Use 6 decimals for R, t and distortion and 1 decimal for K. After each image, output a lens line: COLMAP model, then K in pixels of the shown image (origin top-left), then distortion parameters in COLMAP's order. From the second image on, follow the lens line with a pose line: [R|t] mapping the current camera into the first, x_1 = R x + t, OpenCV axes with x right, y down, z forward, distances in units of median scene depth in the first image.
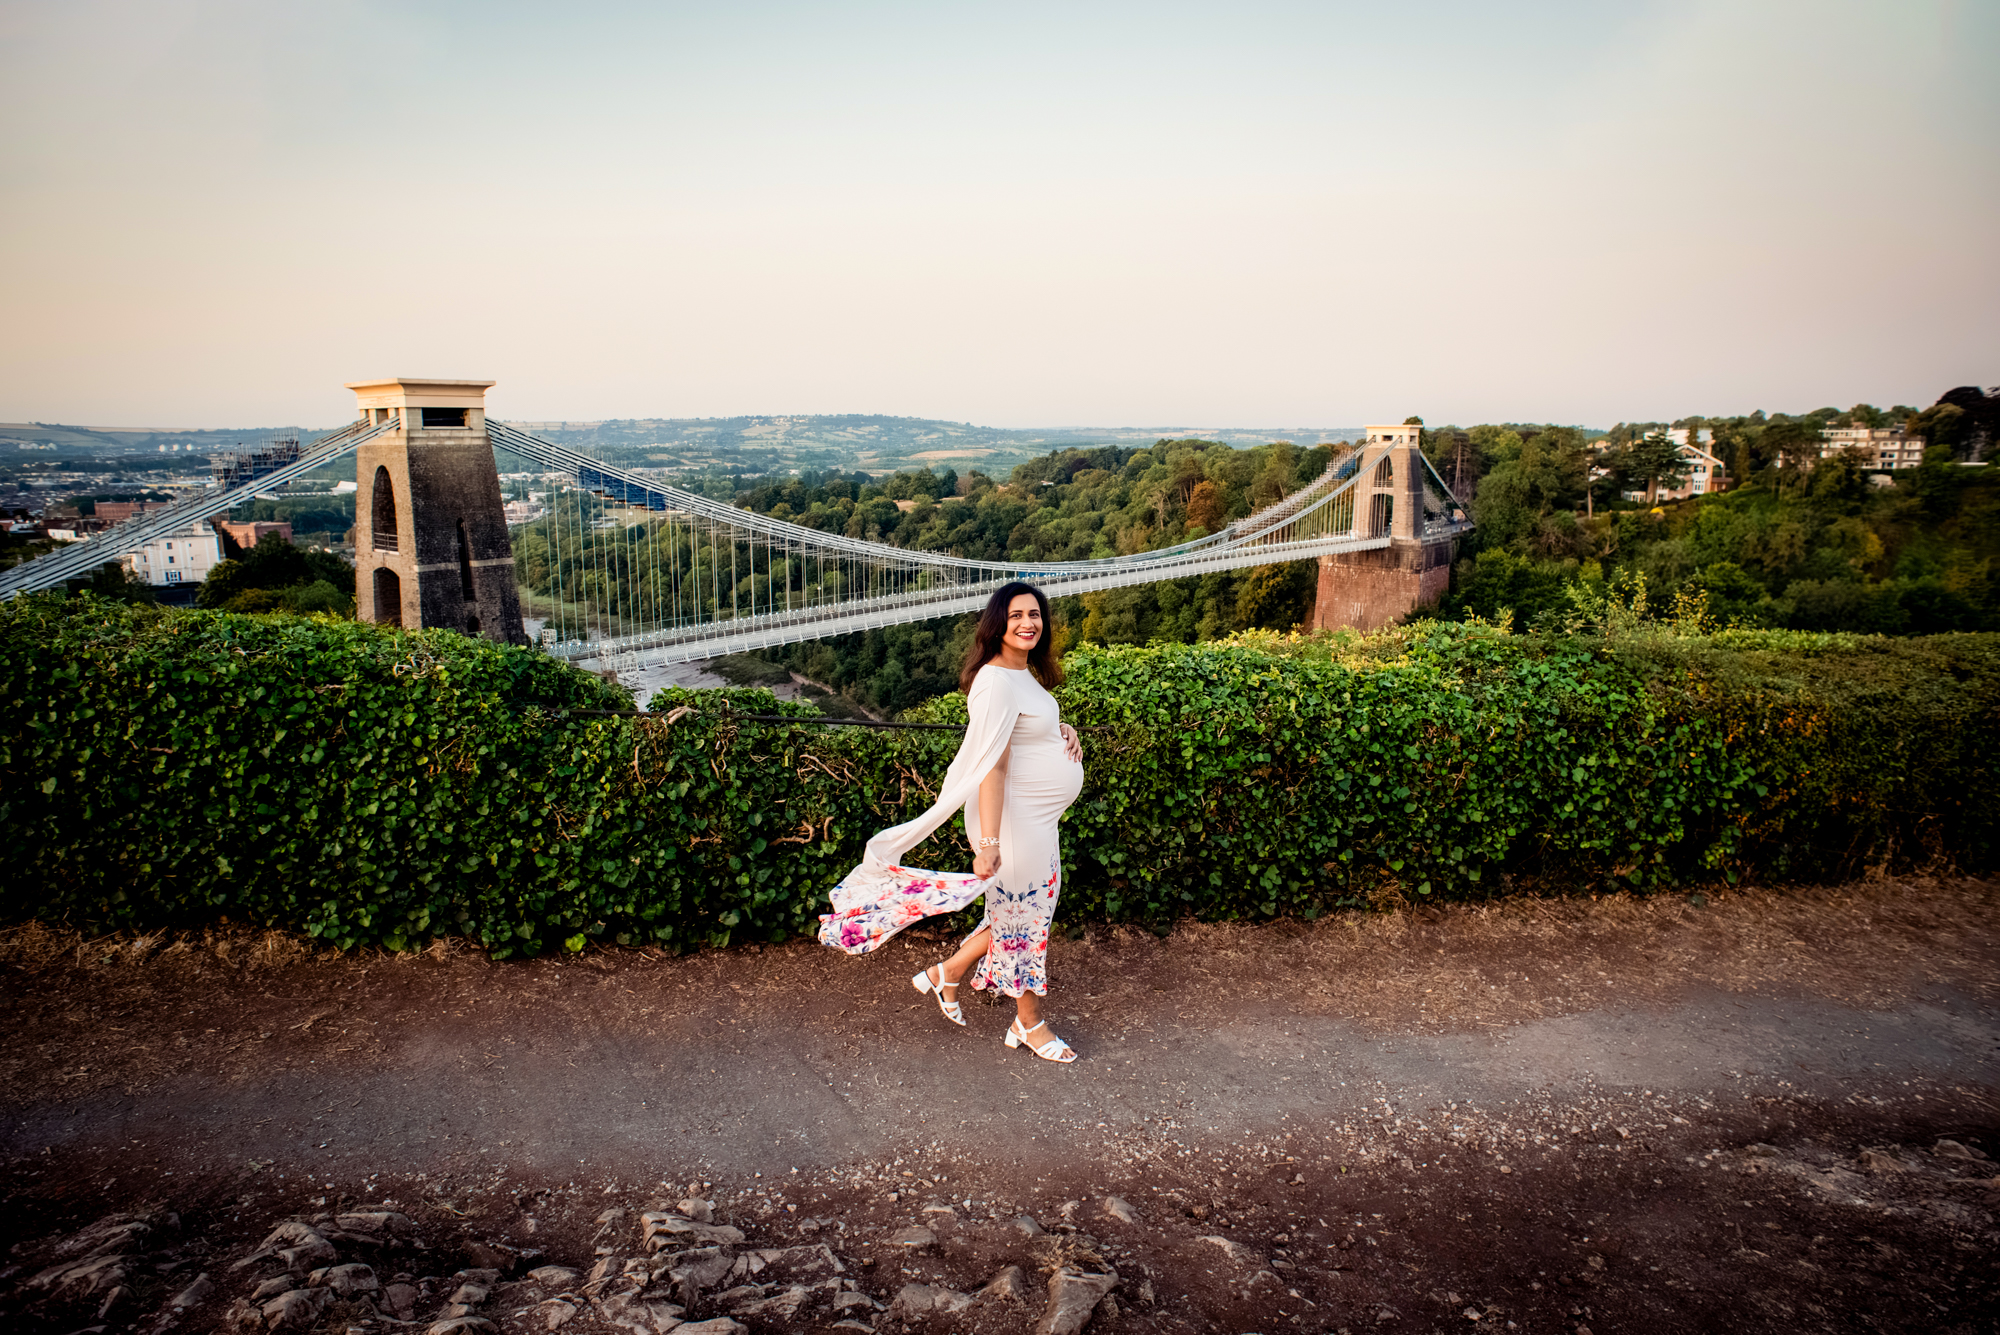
lens RADIAL K [[1143.5, 0, 984.6], [0, 1143.5, 666.3], [0, 0, 1]] dist [-0.091557, 0.081000]
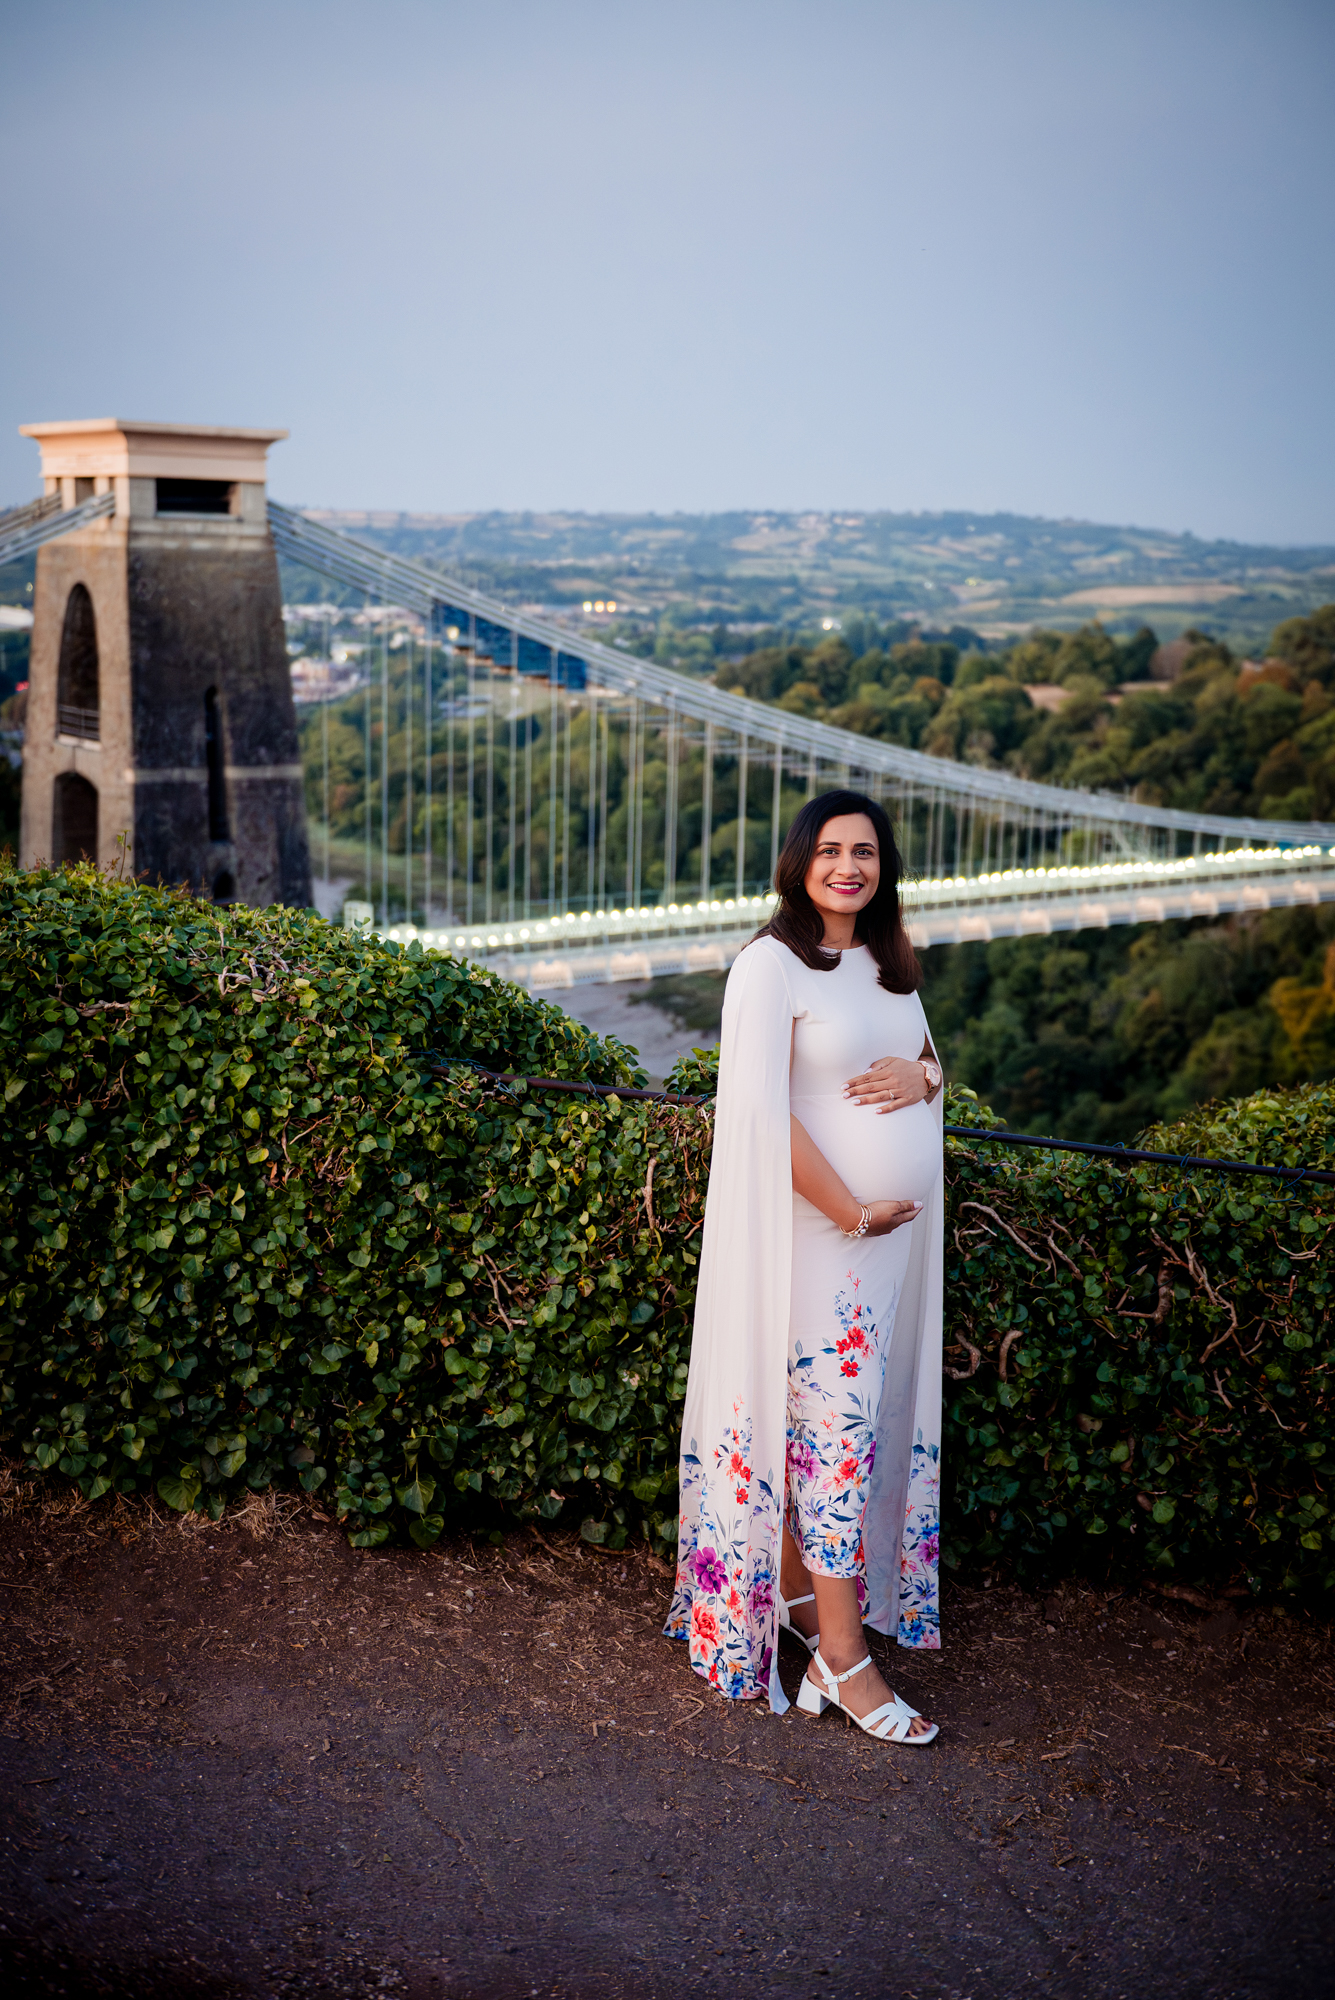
lens RADIAL K [[2249.8, 0, 661.1], [0, 2249.8, 980.6], [0, 0, 1]] dist [0.097964, -0.002382]
pose [[0.971567, 0.064668, -0.227764, -0.065826], [-0.067730, 0.997688, -0.005648, -0.004730], [0.226872, 0.020914, 0.973700, -0.001290]]
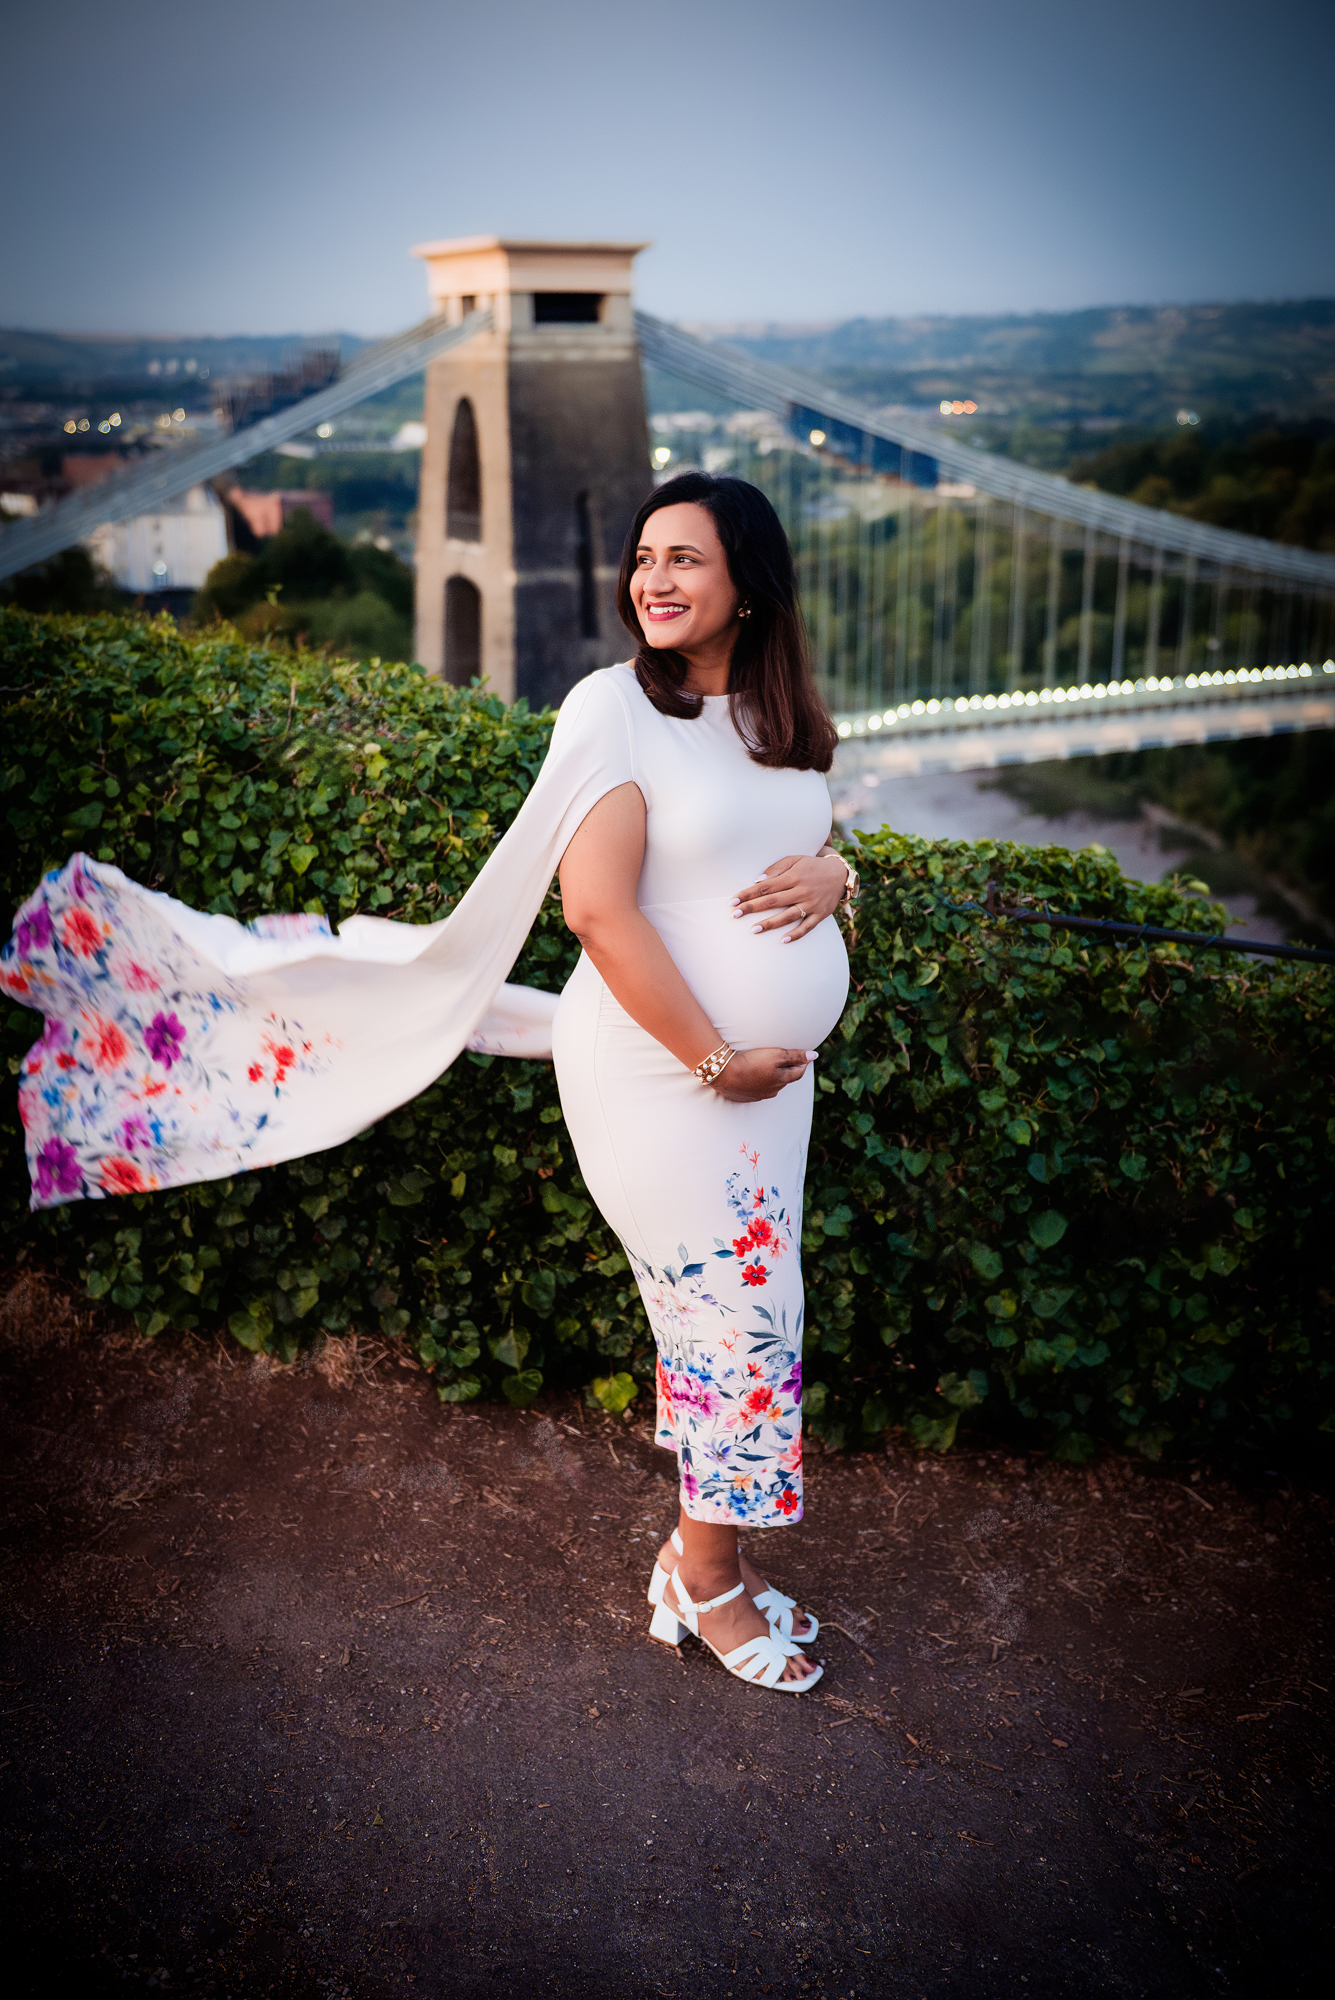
lens RADIAL K [[2078.6, 0, 667.5], [0, 2078.6, 1000.0], [0, 0, 1]] dist [0.059226, 0.016027]
pose [[0.922050, 0.107301, -0.371901, -0.049146], [-0.068817, 0.990945, 0.115288, -0.002976], [0.380904, -0.080708, 0.921085, 0.237978]]
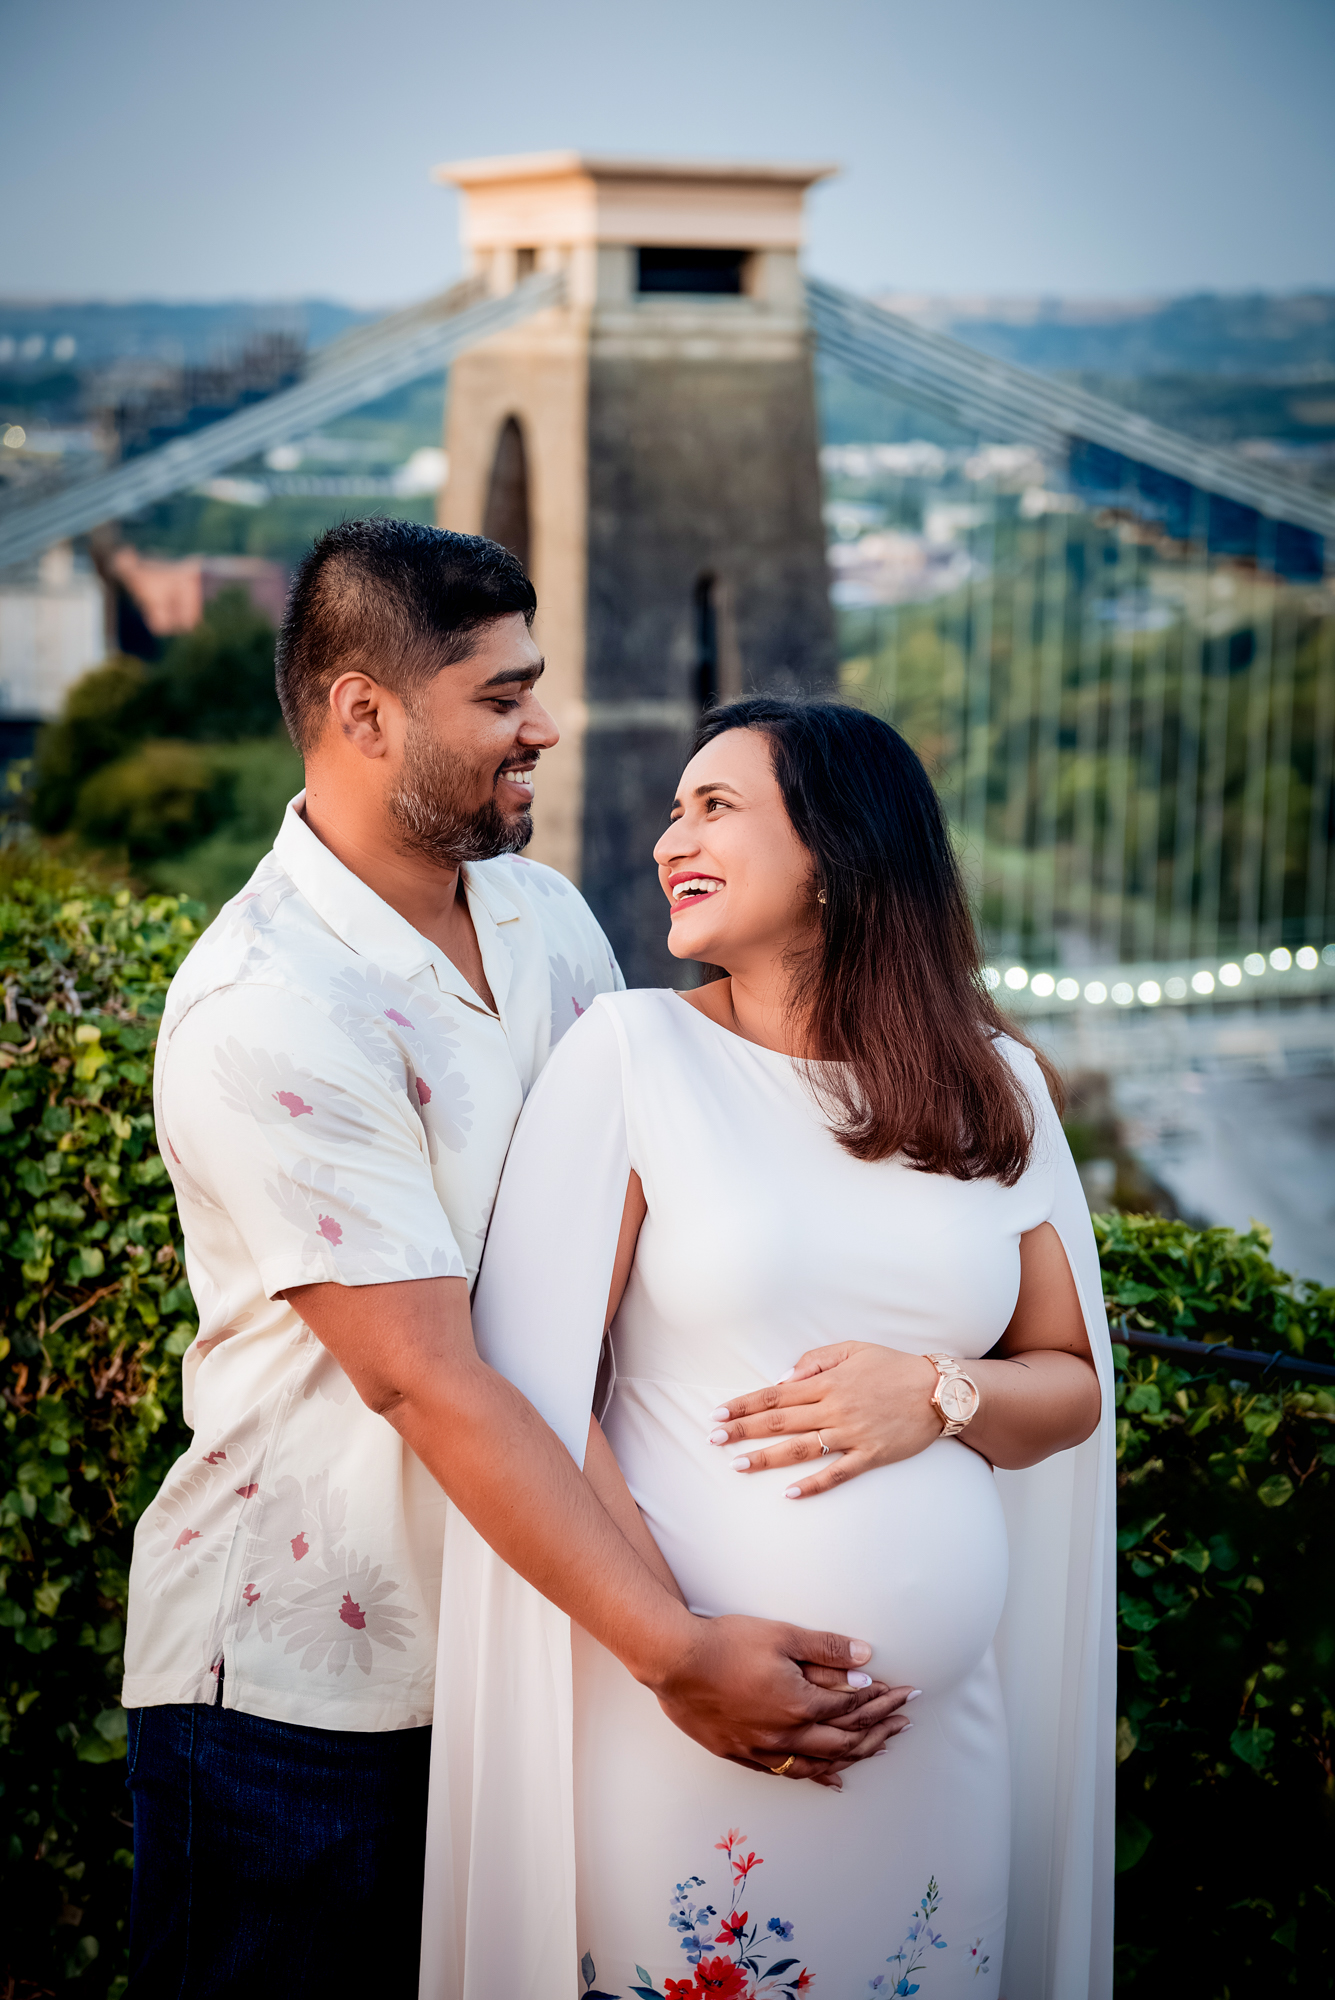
lens RADIAL K [[3660.0, 0, 667.5], [0, 3660.0, 1000.0], [0, 0, 1]] dist [0.111176, 0.032262]
pose [[0.899584, 0.090254, -0.427320, 0.045034], [-0.101177, 0.994864, -0.002869, -0.017513], [0.424867, 0.045816, 0.904096, 0.184093]]
